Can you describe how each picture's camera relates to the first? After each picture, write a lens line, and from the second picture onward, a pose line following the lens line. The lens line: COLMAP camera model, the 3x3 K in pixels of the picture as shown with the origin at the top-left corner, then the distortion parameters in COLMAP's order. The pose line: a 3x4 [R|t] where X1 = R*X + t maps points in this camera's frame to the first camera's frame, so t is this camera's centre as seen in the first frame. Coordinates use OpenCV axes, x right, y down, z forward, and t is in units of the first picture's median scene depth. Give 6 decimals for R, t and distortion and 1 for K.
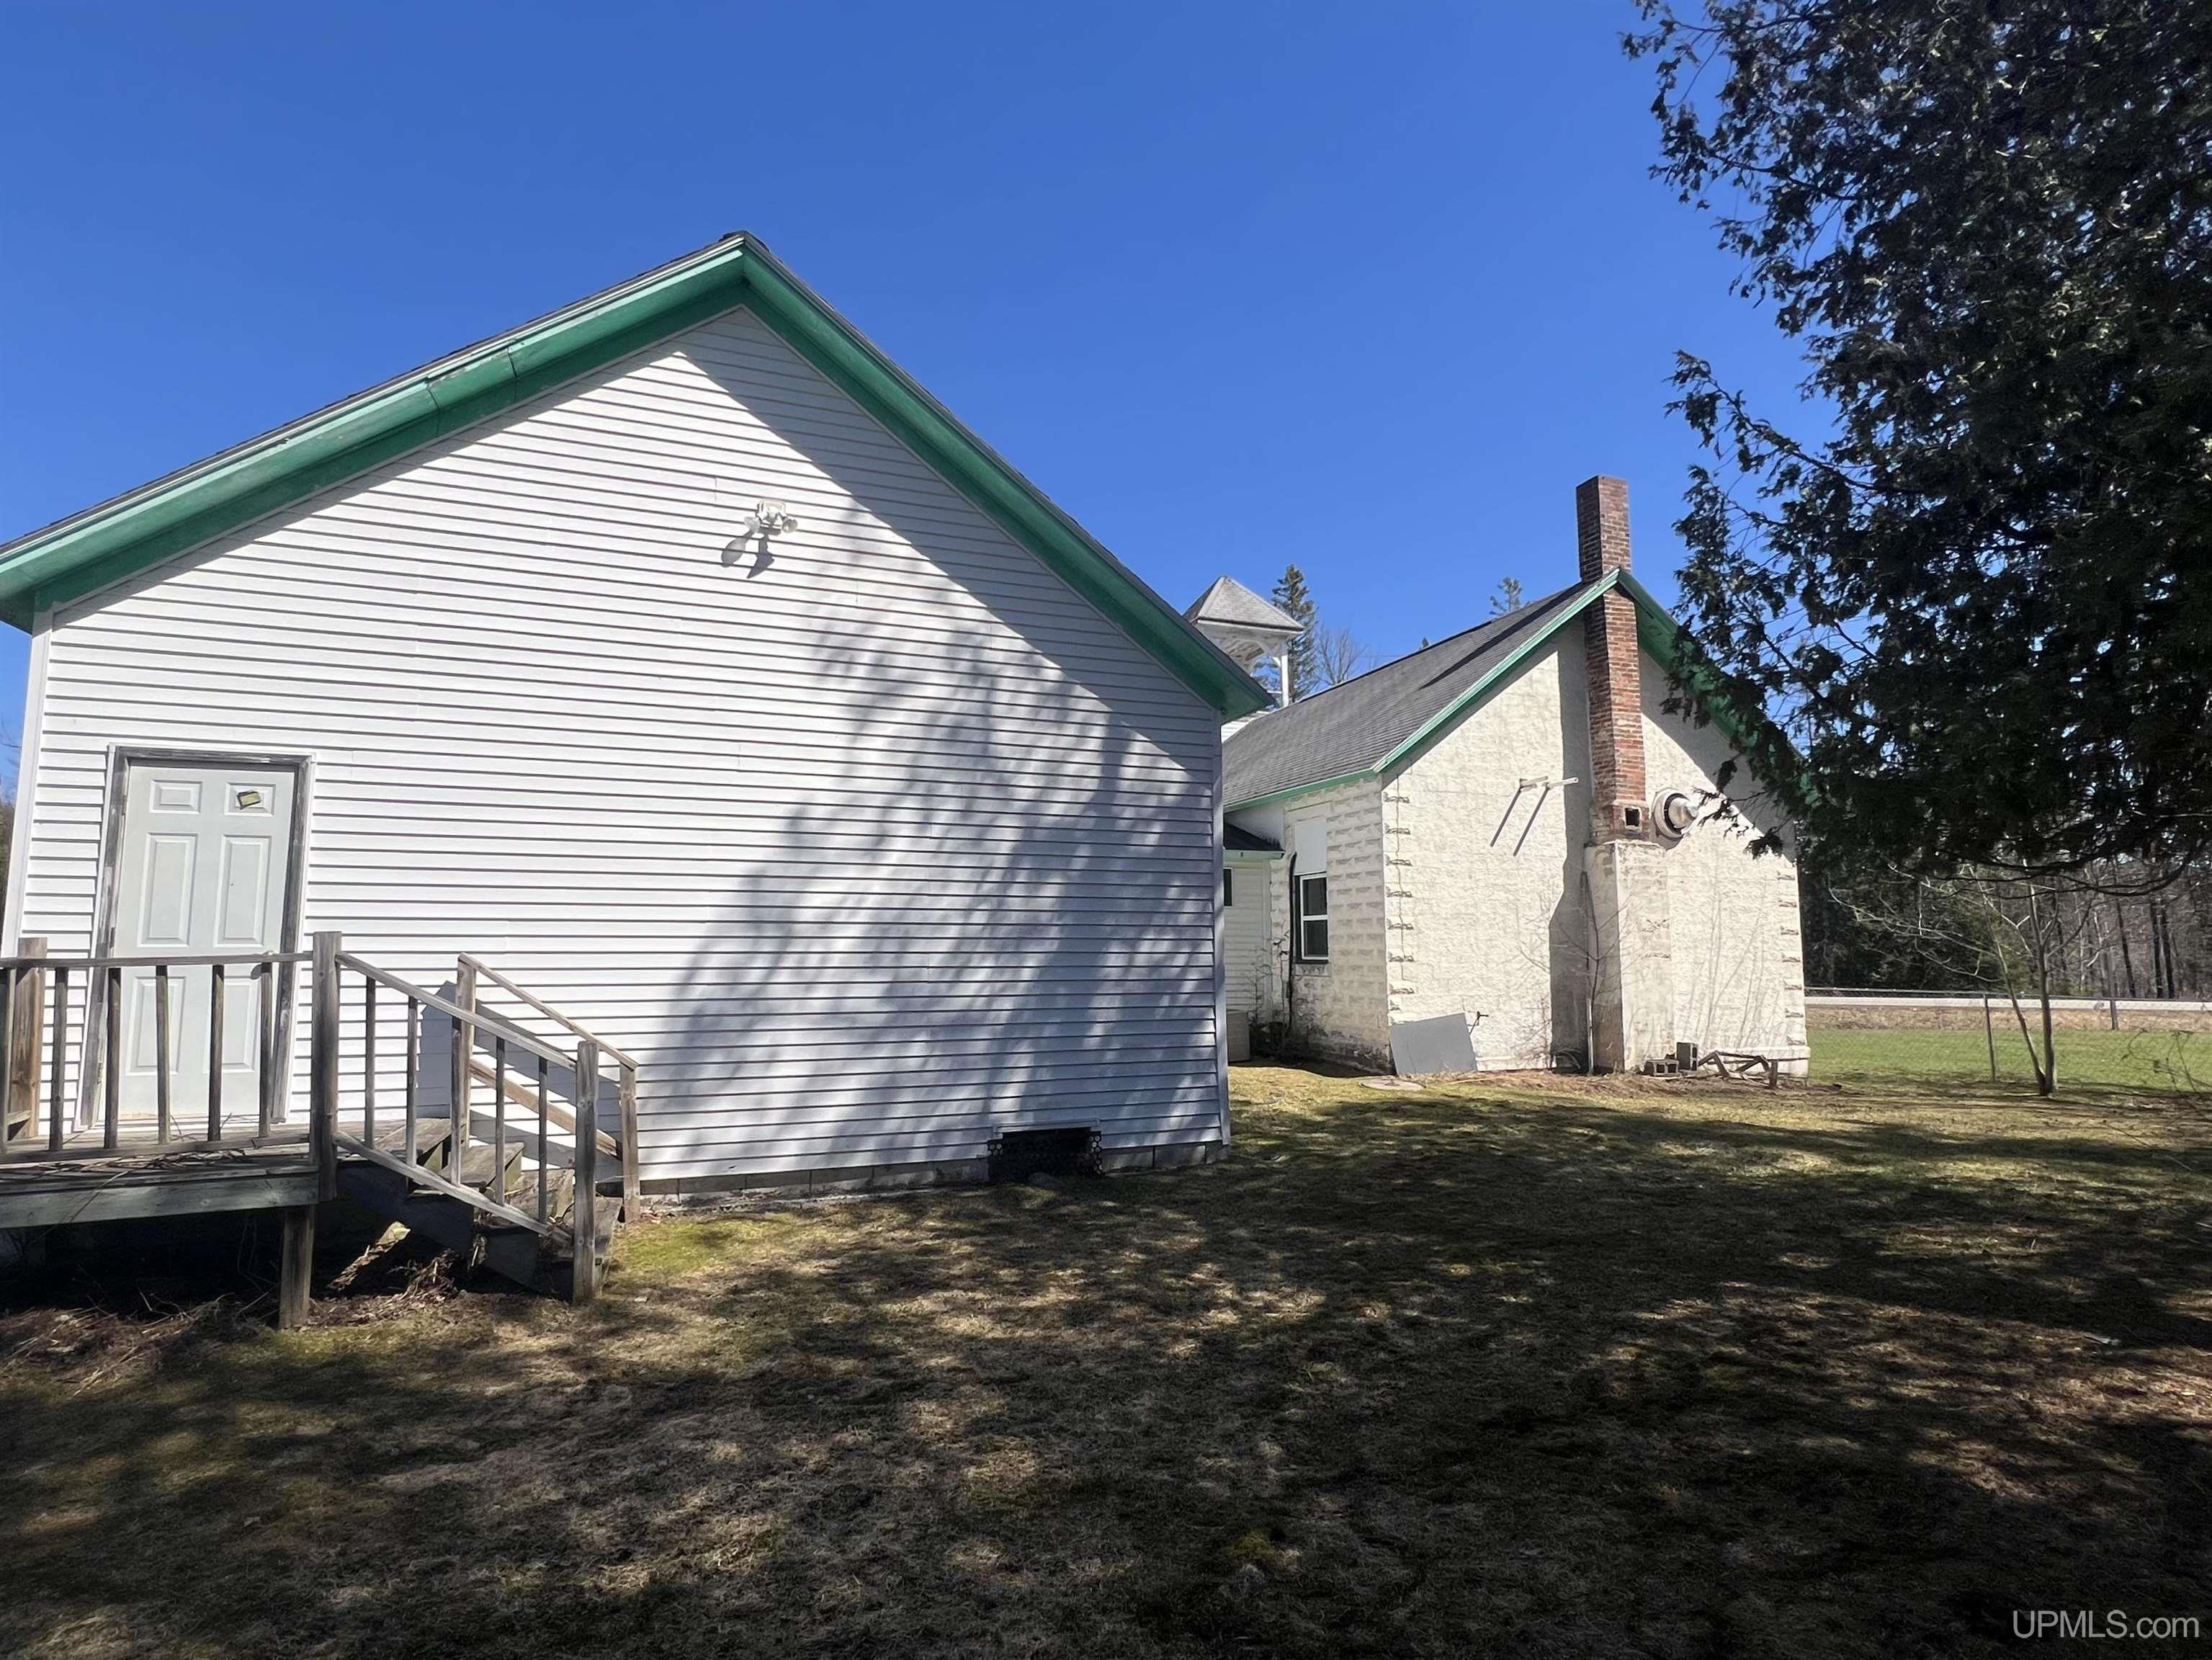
lens RADIAL K [[1097.3, 0, 1106.0], [0, 1097.3, 830.0], [0, 0, 1]] dist [0.000536, -0.000032]
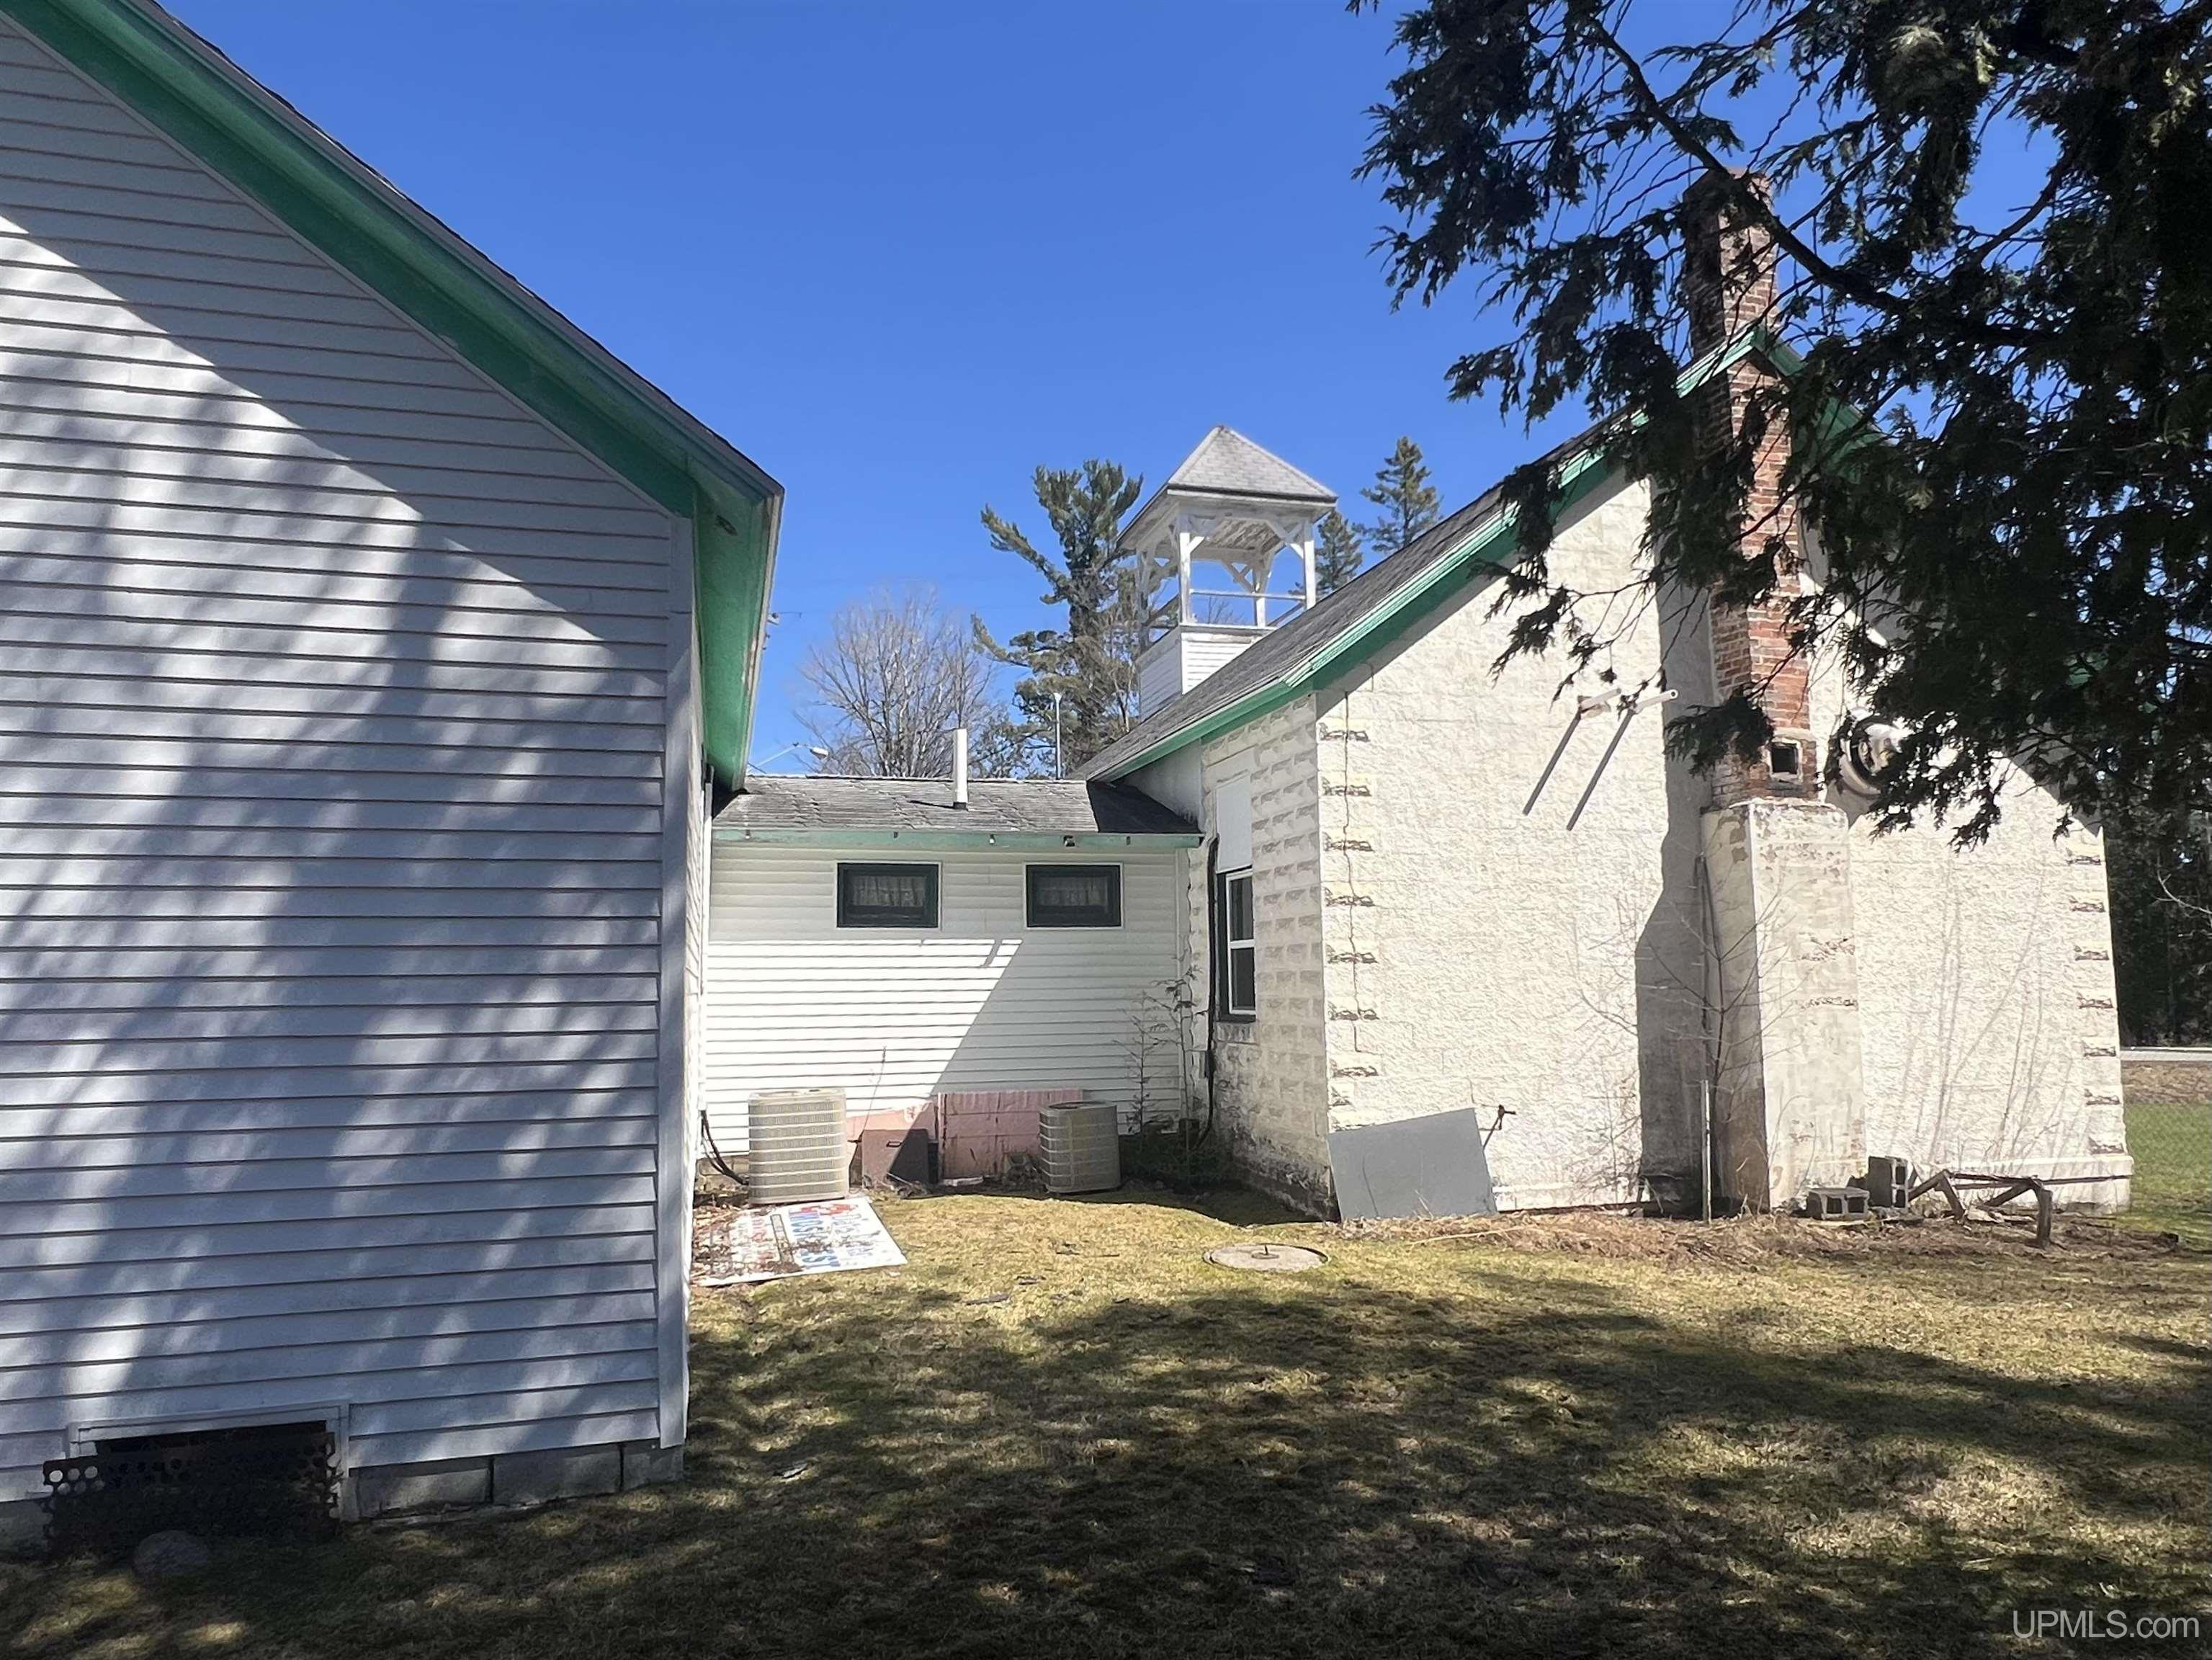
lens RADIAL K [[1448.8, 0, 1106.0], [0, 1448.8, 830.0], [0, 0, 1]] dist [-0.002582, 0.000702]
pose [[0.996281, -0.022031, -0.083296, 0.197791], [0.022202, 0.999753, 0.001130, 0.017290], [0.083250, -0.002976, 0.996524, 0.231540]]
